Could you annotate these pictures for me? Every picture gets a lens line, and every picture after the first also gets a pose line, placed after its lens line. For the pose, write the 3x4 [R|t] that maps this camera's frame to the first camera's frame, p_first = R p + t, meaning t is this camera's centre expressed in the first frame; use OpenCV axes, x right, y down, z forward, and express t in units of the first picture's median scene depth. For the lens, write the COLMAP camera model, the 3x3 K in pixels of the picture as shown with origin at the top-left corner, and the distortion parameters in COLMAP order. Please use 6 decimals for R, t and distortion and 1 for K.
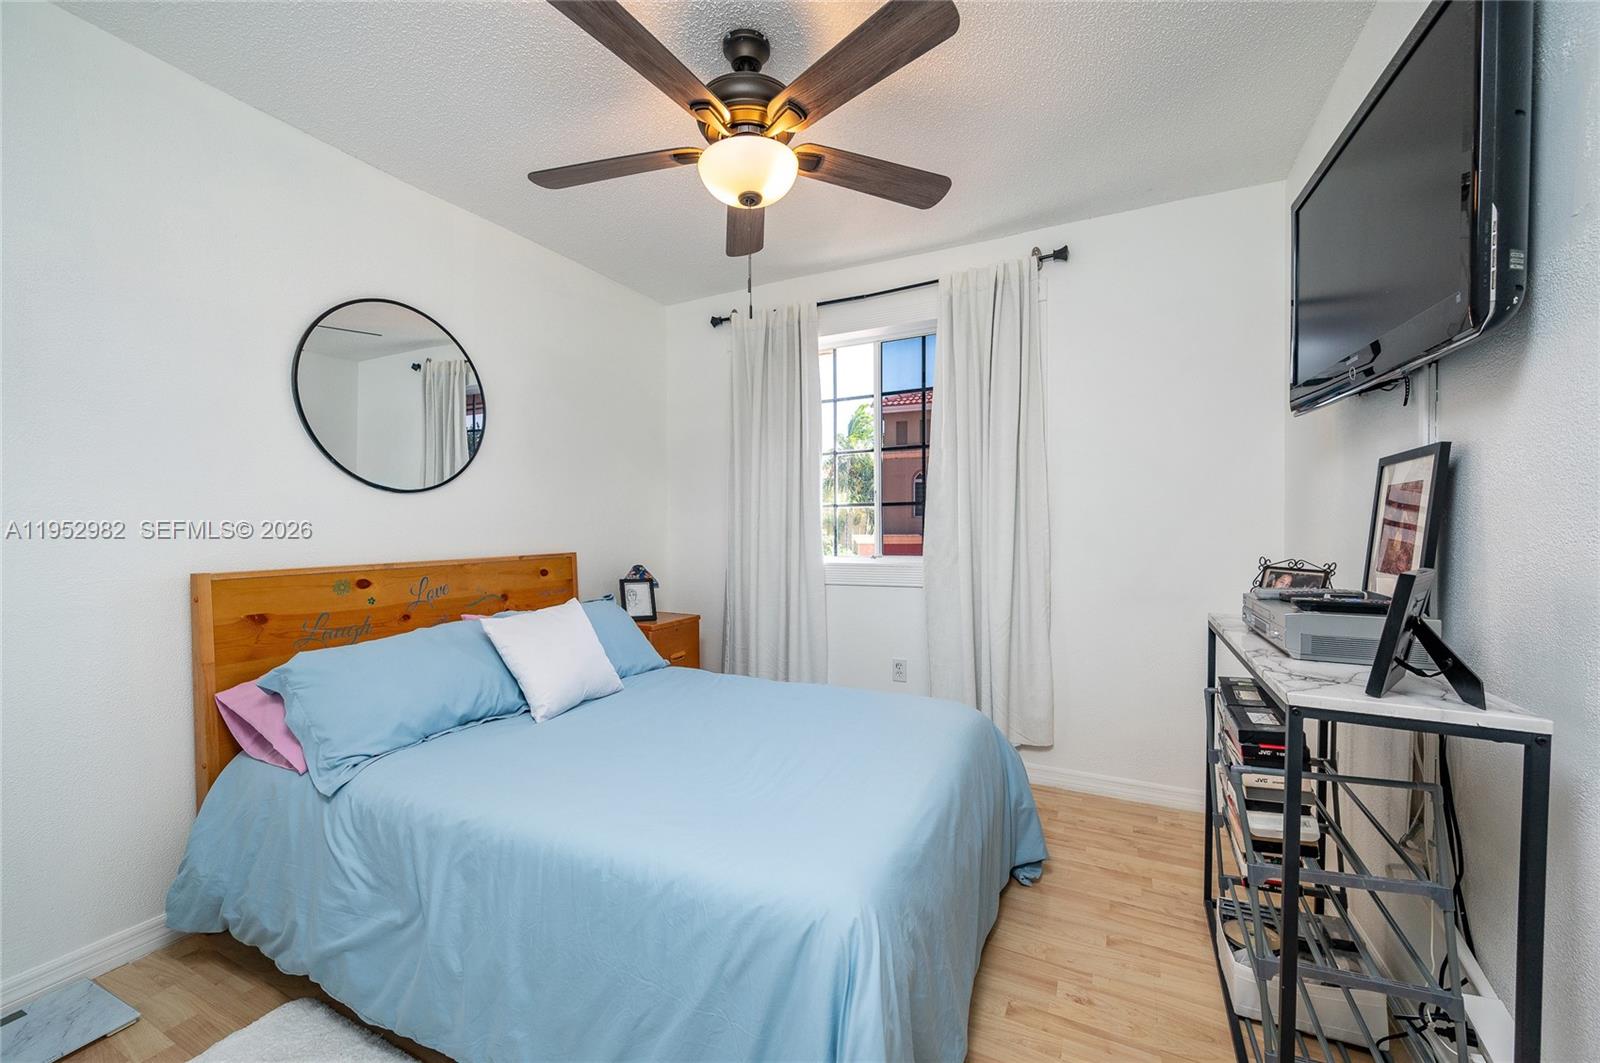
lens RADIAL K [[643.1, 0, 816.1], [0, 643.1, 539.9], [0, 0, 1]] dist [0.001889, 0.000610]
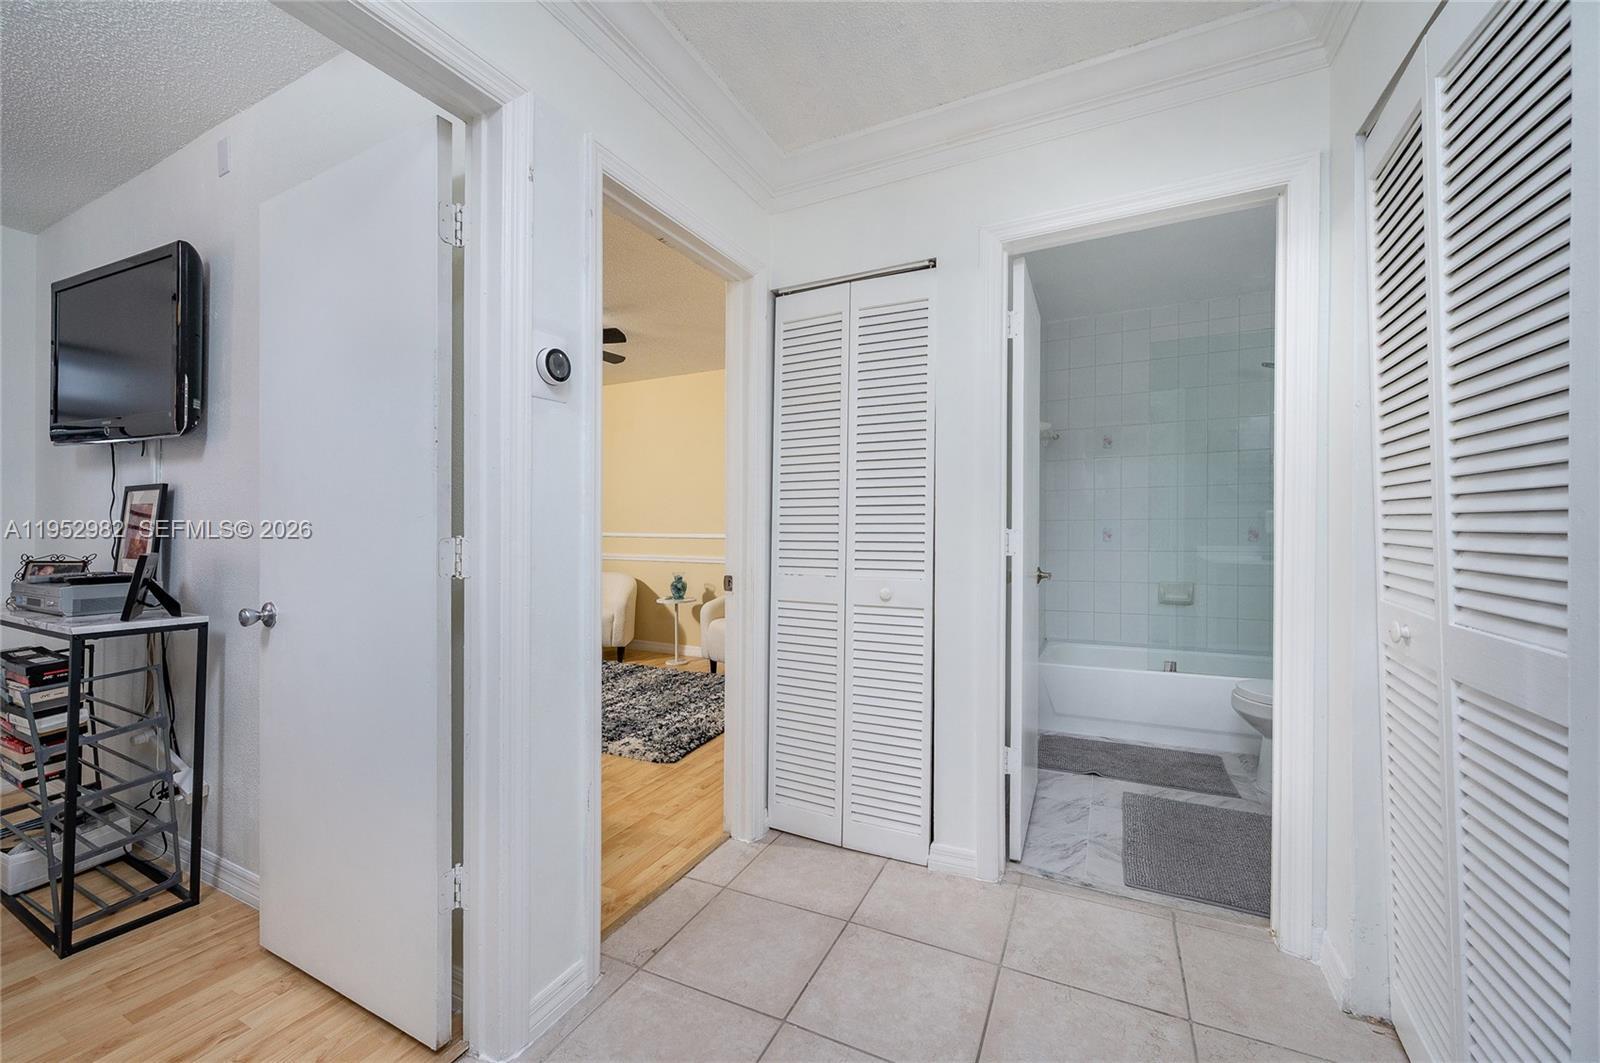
lens RADIAL K [[655.9, 0, 793.2], [0, 655.9, 509.6], [0, 0, 1]] dist [0.001091, 0.000228]
pose [[0.046620, 0.024076, 0.998622, -0.764405], [0.025843, 0.999346, -0.025300, 0.015186], [-0.998578, 0.026987, 0.045968, -0.825482]]
